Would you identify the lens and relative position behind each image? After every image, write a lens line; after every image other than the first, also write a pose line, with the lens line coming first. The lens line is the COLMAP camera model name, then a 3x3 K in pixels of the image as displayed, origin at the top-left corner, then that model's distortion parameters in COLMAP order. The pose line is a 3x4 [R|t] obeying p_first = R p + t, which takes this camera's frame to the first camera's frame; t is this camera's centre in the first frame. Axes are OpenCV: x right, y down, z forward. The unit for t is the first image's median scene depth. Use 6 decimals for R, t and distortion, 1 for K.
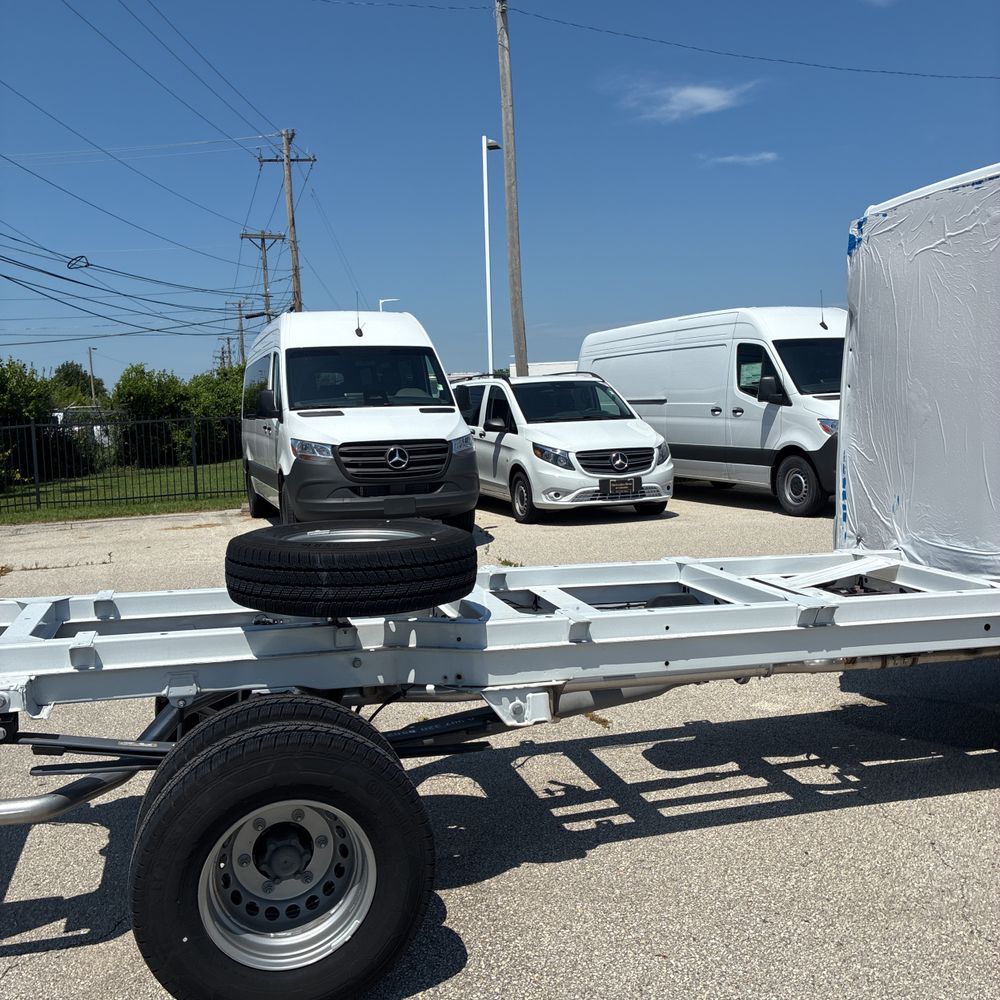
lens RADIAL K [[1010.6, 0, 495.2], [0, 1010.6, 496.0], [0, 0, 1]] dist [0.019565, -0.016033]
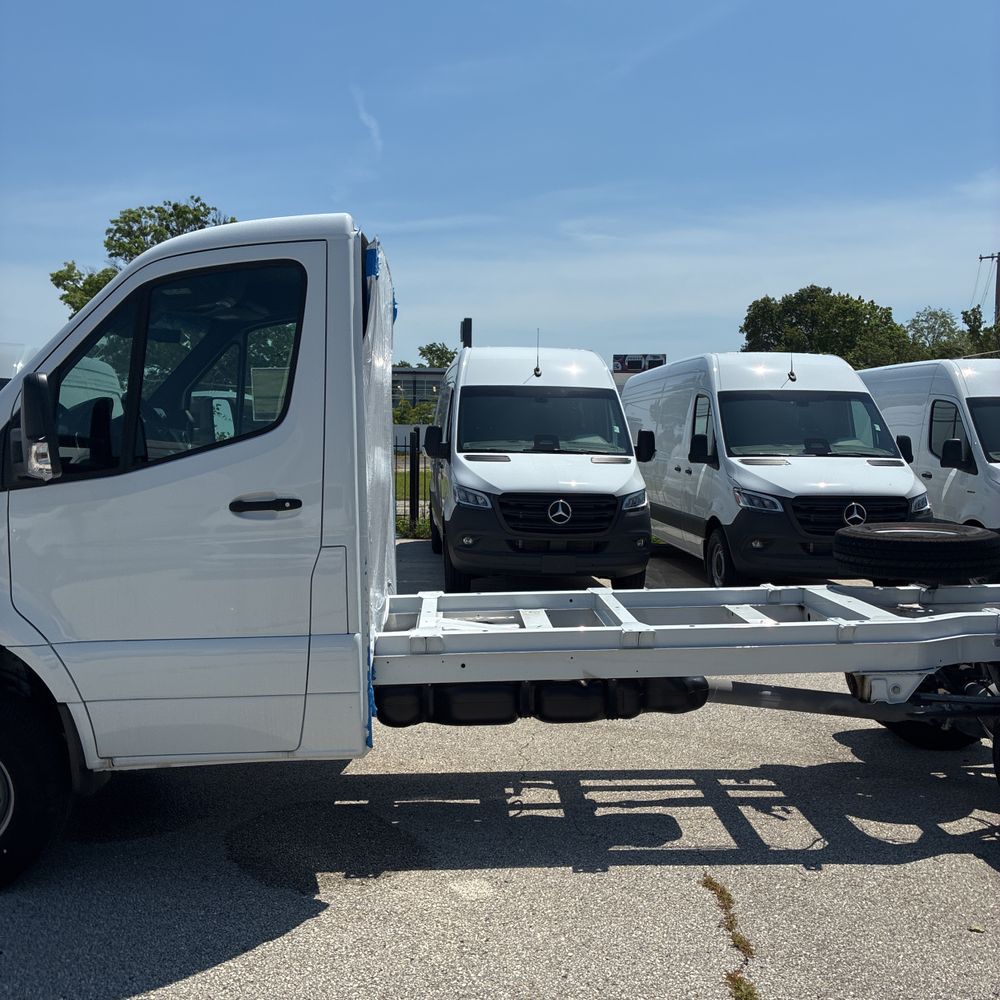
lens RADIAL K [[1010.6, 0, 495.2], [0, 1010.6, 496.0], [0, 0, 1]] dist [0.019565, -0.016033]
pose [[-0.971964, 0.004986, 0.235078, 0.080806], [0.042477, 0.987049, 0.154692, -0.184118], [-0.231263, 0.160340, -0.959588, 1.677382]]
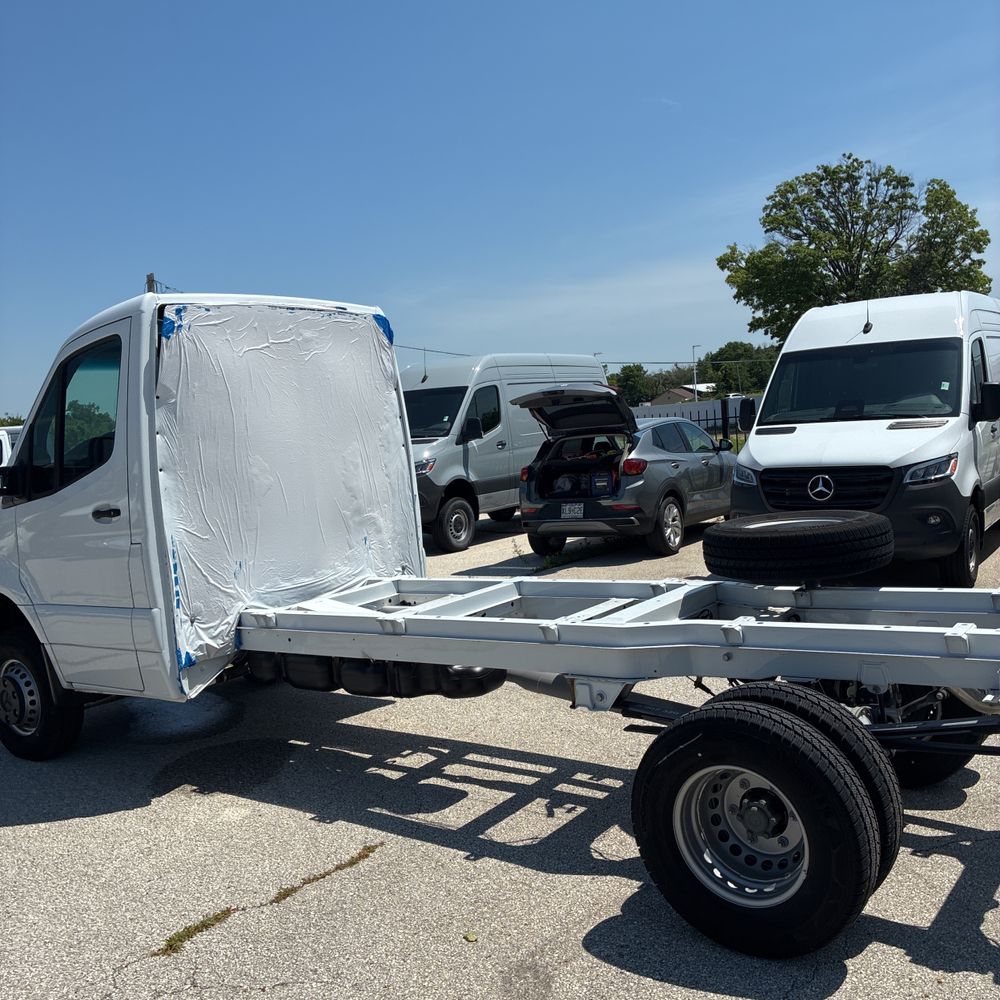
lens RADIAL K [[1013.4, 0, 500.0], [0, 1013.4, 500.0], [0, 0, 1]] dist [0.014999, 0.017186]
pose [[-0.601974, 0.009101, 0.798464, -0.620966], [0.171371, 0.978108, 0.118050, -0.138597], [-0.779910, 0.207896, -0.590355, 1.318484]]
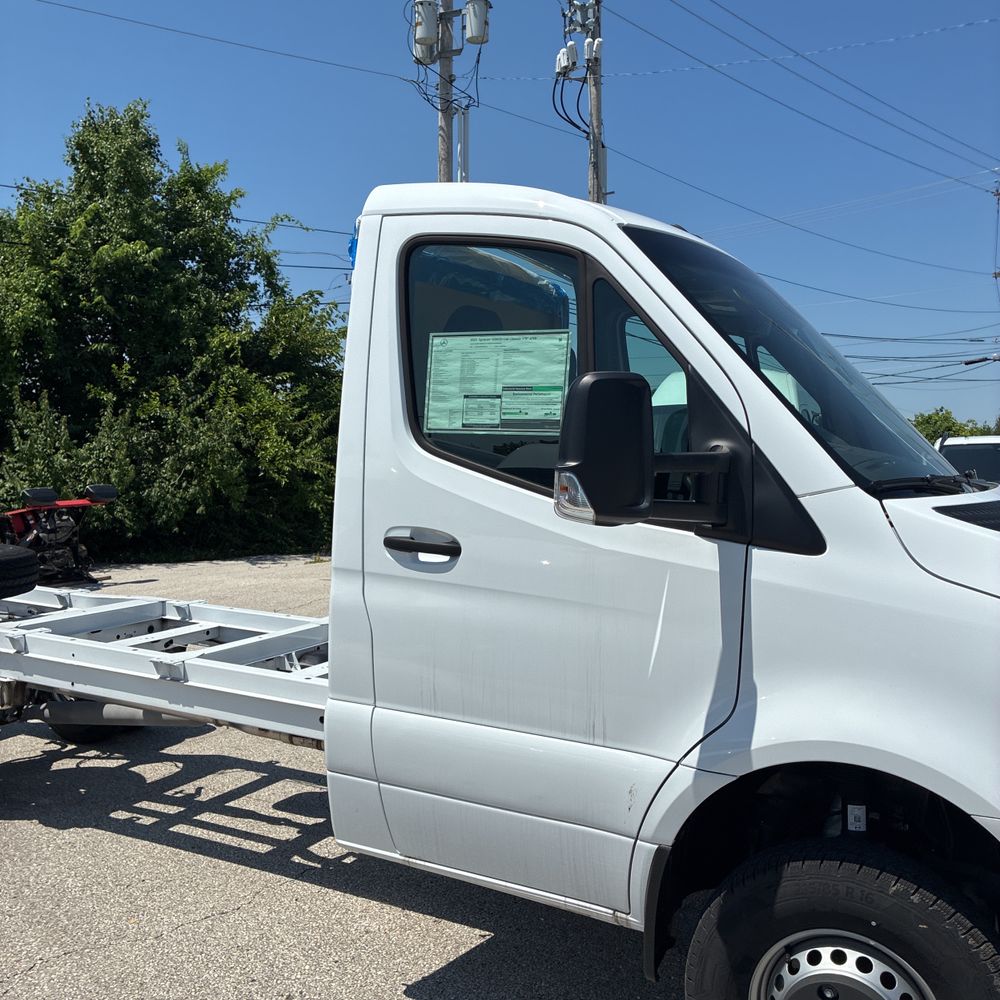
lens RADIAL K [[1013.5, 0, 499.0], [0, 1013.5, 490.3], [0, 0, 1]] dist [0.036015, -0.004488]
pose [[0.722273, 0.059023, -0.689085, 0.924315], [-0.093237, 0.995566, -0.012452, -0.068989], [0.685294, 0.073242, 0.724574, 0.288085]]
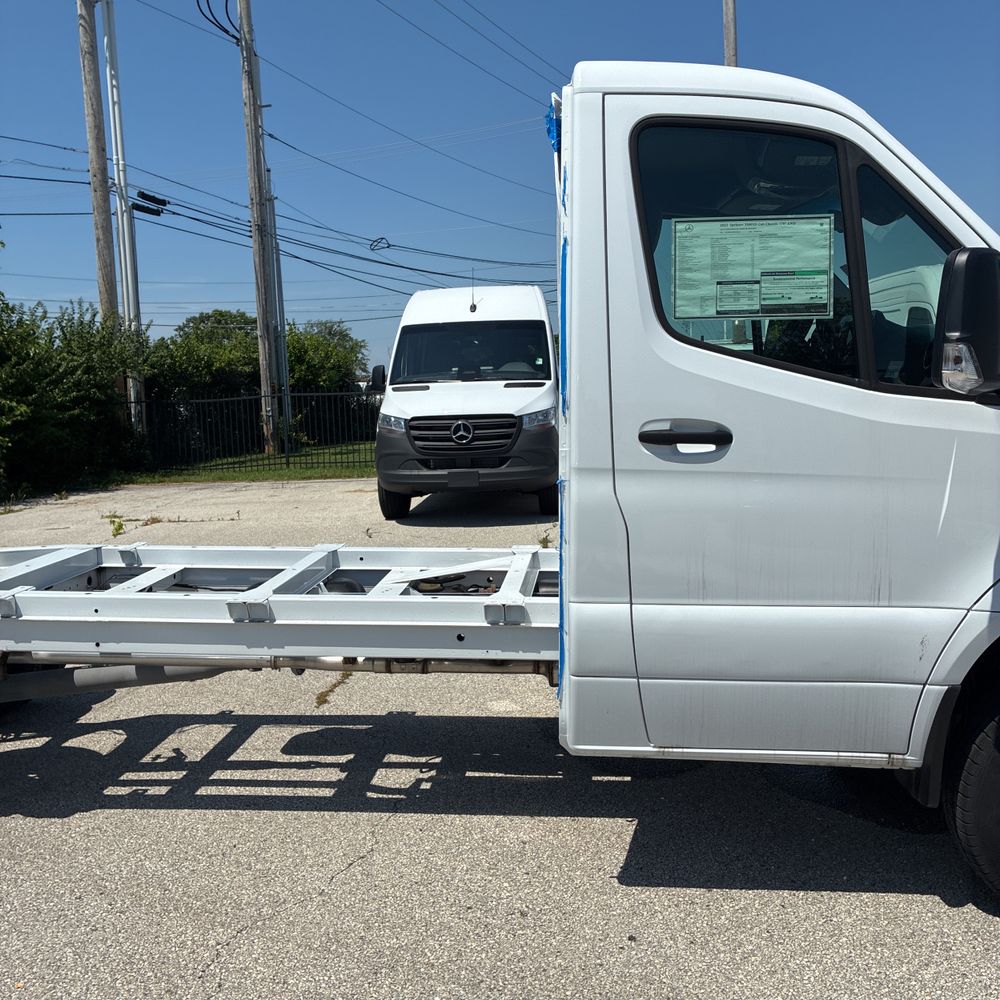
lens RADIAL K [[1012.9, 0, 507.4], [0, 1012.9, 490.1], [0, 0, 1]] dist [0.011365, 0.002274]
pose [[0.932623, 0.040126, -0.358614, 0.620628], [-0.030521, 0.999009, 0.032407, -0.027273], [0.359559, -0.019278, 0.932923, 0.116968]]
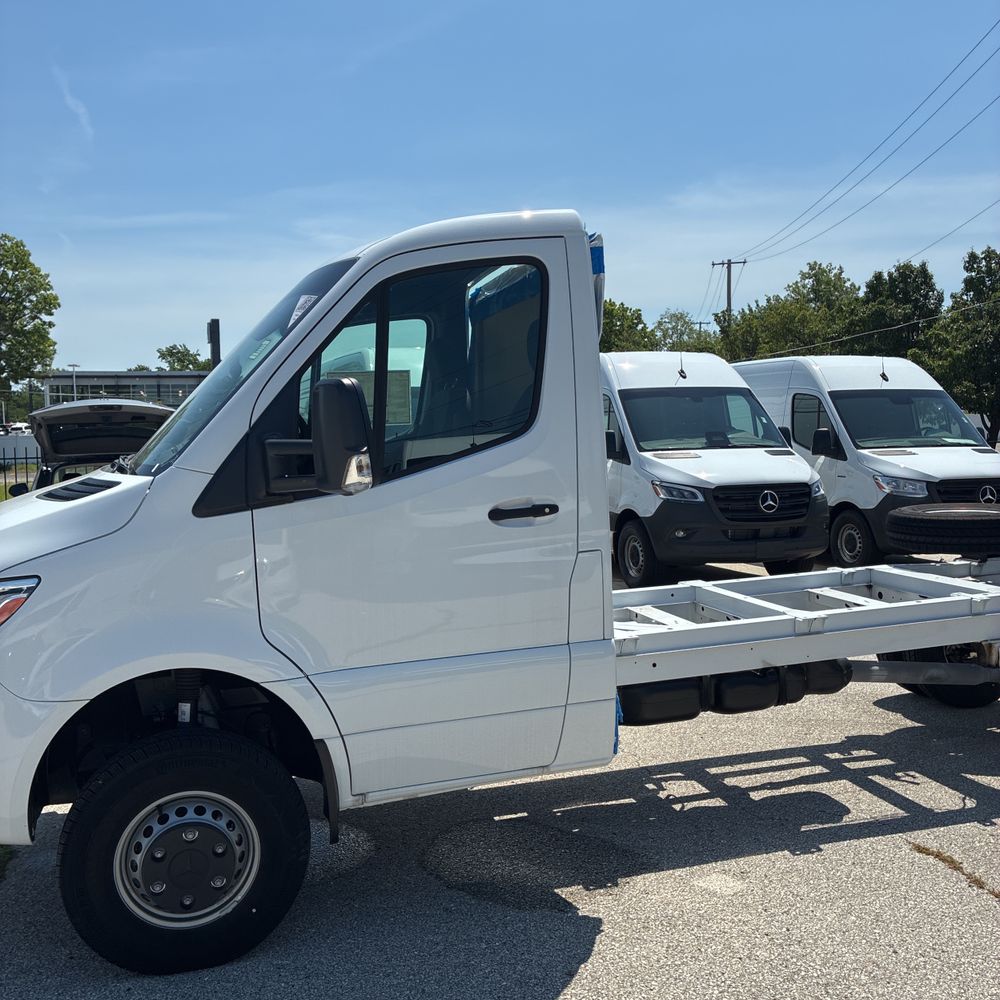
lens RADIAL K [[1009.8, 0, 488.7], [0, 1009.8, 497.1], [0, 0, 1]] dist [0.000866, 0.017436]
pose [[-0.998800, 0.048810, -0.004048, 0.429816], [0.047473, 0.985131, 0.165118, -0.197676], [0.012048, 0.164728, -0.986265, 1.700664]]
